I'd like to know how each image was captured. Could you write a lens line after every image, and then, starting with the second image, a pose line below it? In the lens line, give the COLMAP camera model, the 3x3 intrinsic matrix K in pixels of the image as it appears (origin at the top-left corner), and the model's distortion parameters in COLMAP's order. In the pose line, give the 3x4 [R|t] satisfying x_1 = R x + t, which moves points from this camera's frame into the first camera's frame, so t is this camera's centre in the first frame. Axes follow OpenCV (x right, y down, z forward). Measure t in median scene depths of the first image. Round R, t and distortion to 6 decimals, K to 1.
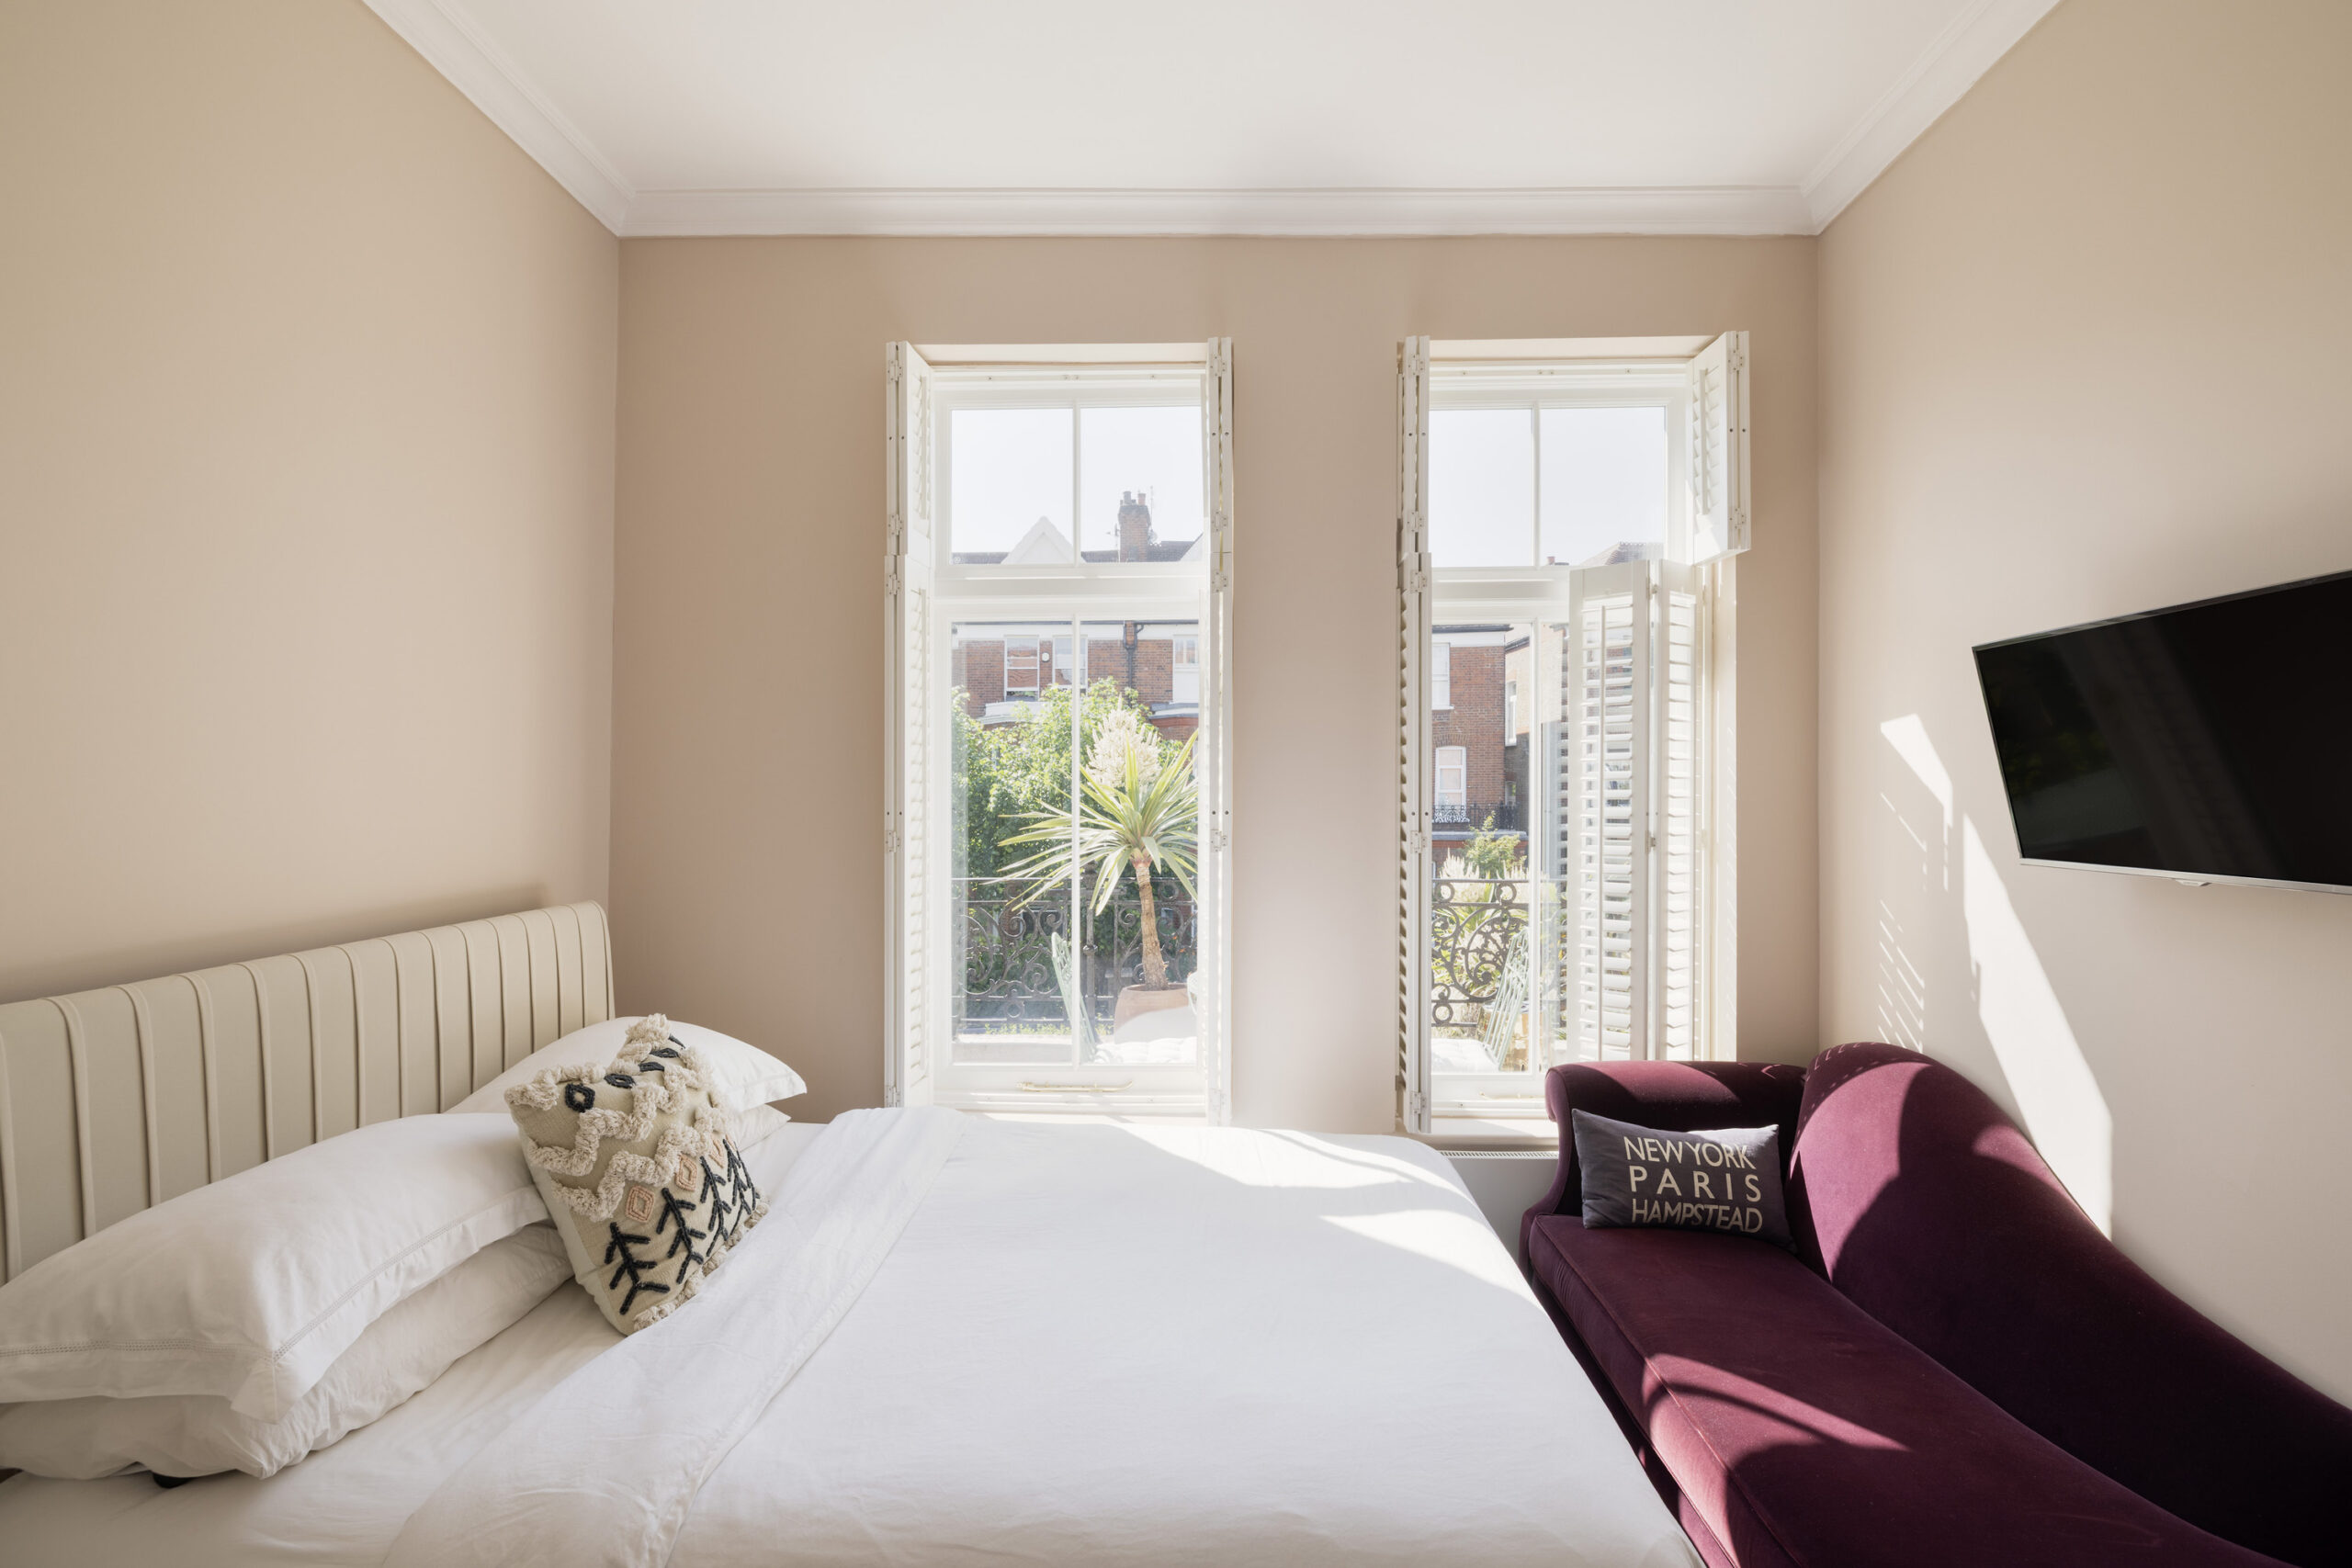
lens RADIAL K [[1076.8, 0, 1183.2], [0, 1076.8, 770.8], [0, 0, 1]] dist [-0.003851, -0.000117]
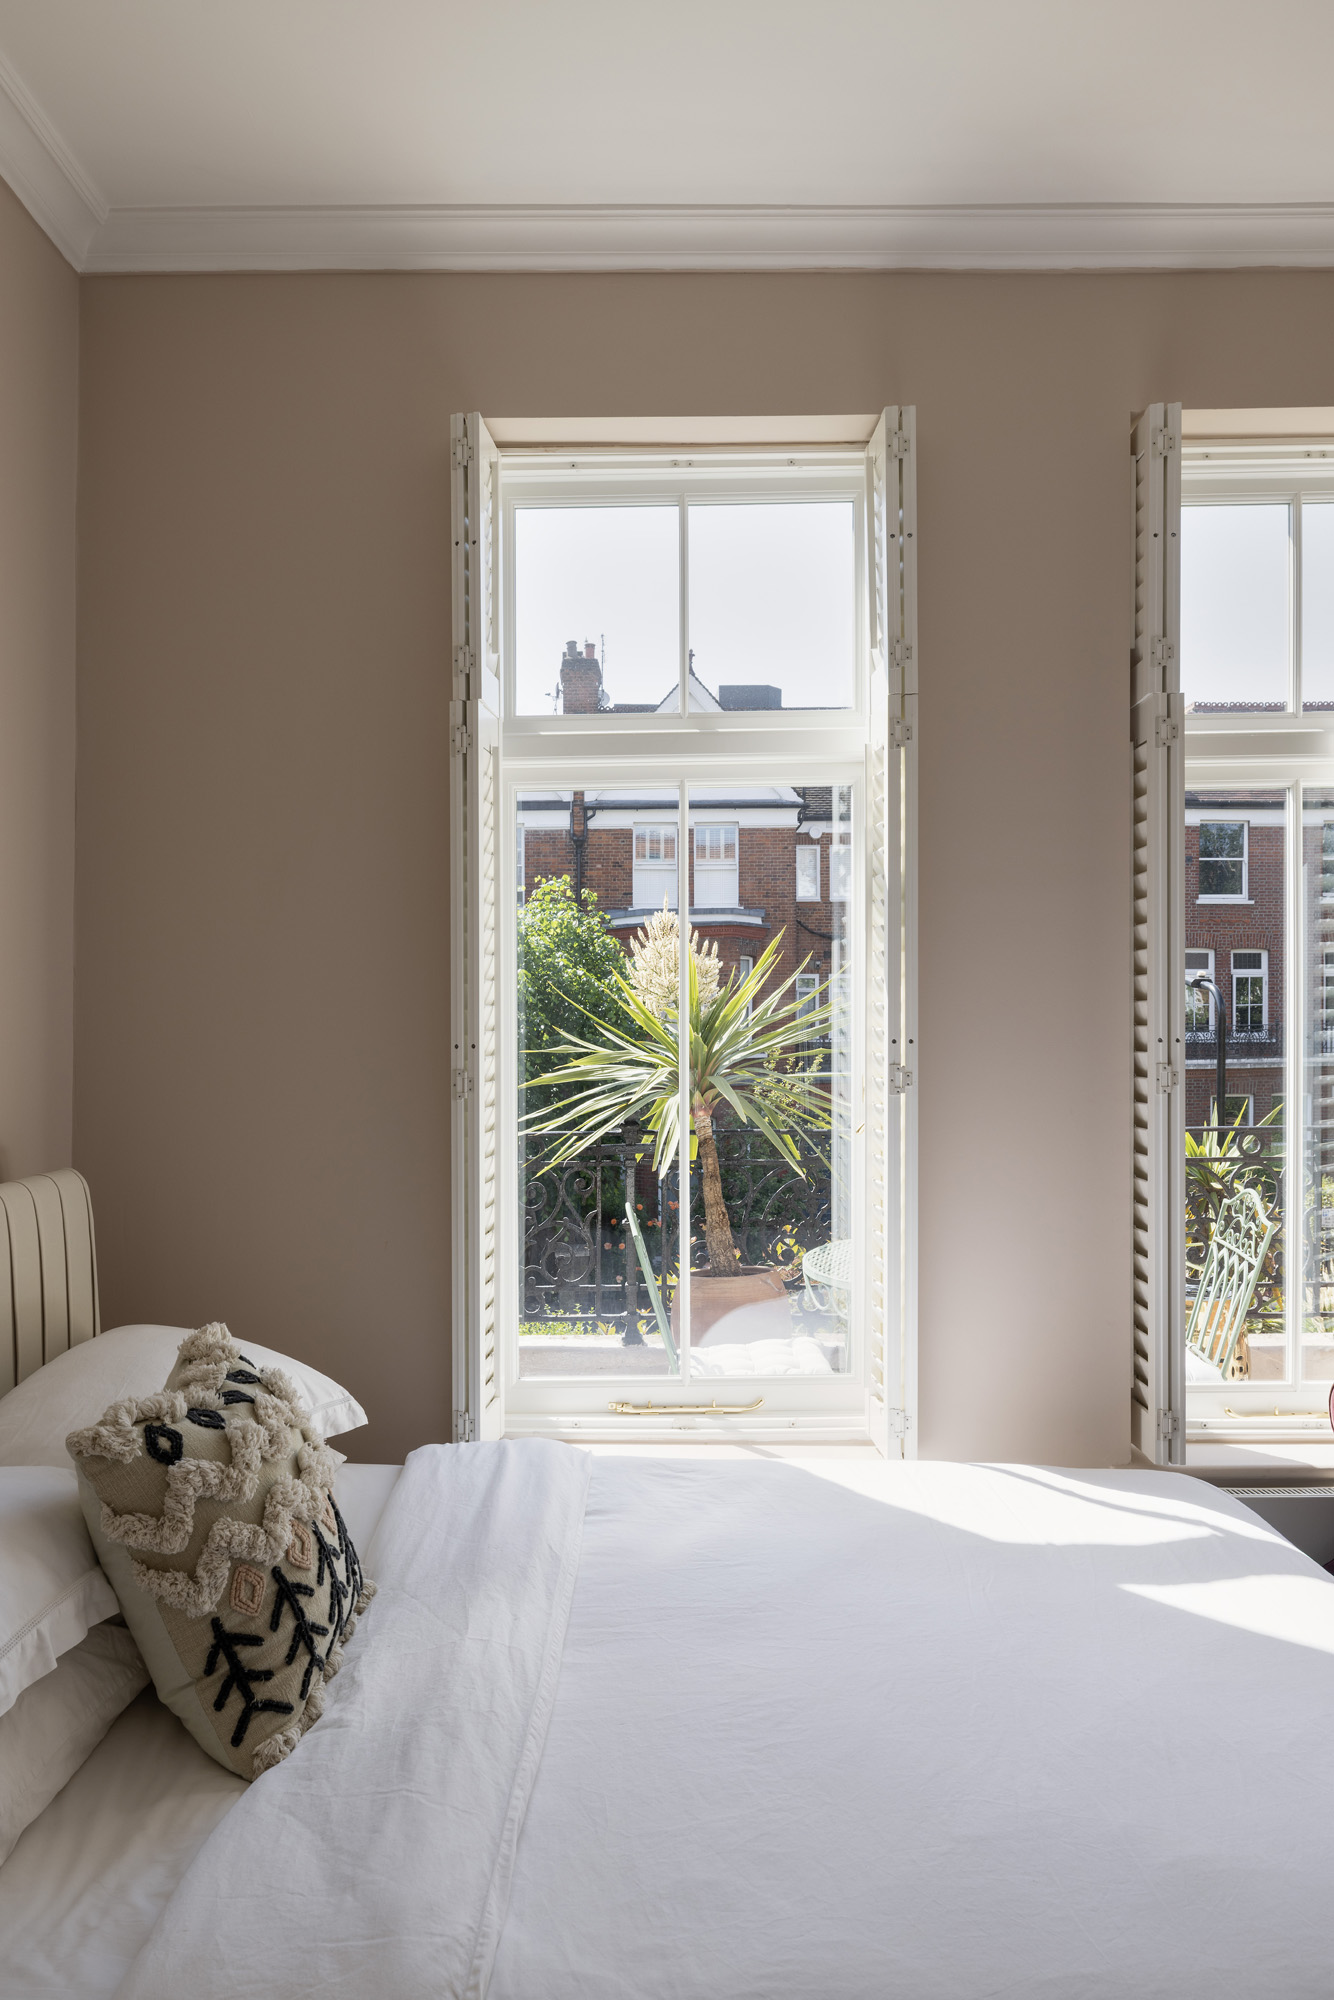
lens RADIAL K [[1363.2, 0, 667.0], [0, 1363.2, 1000.0], [0, 0, 1]] dist [0.002288, 0.000003]
pose [[0.999835, -0.008690, 0.015940, -0.216695], [0.008625, 0.999954, 0.004116, 0.006606], [-0.015975, -0.003978, 0.999864, 0.078569]]
